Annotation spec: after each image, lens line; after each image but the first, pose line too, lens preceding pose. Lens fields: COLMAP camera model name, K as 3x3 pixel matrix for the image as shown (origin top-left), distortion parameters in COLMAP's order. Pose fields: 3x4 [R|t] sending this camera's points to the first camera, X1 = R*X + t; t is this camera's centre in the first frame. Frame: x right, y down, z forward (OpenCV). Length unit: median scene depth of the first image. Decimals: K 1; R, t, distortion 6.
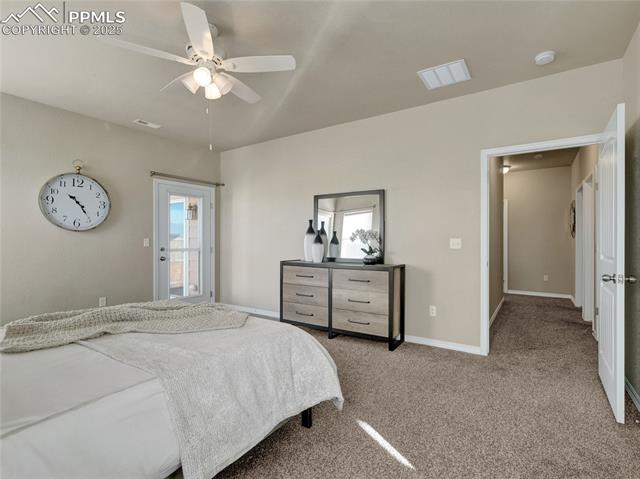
lens RADIAL K [[325.9, 0, 321.9], [0, 325.9, 241.1], [0, 0, 1]] dist [0.001698, 0.000641]
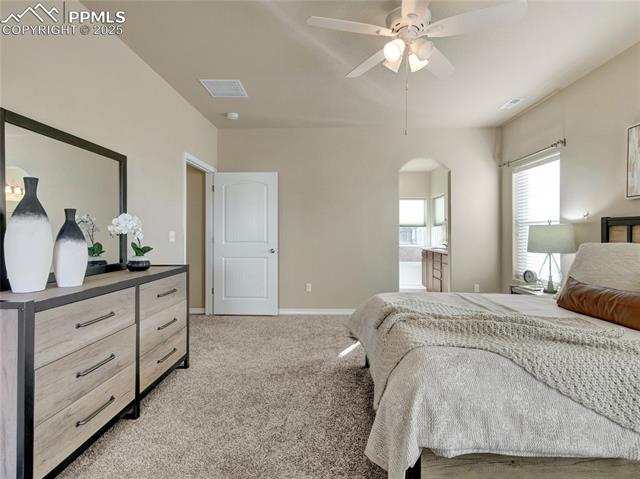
lens RADIAL K [[325.9, 0, 320.5], [0, 325.9, 234.7], [0, 0, 1]] dist [0.001698, 0.000641]
pose [[-0.548760, -0.005781, 0.835960, -0.583834], [-0.001309, 0.999981, 0.006056, -0.003626], [-0.835979, 0.002229, -0.548757, 1.035032]]
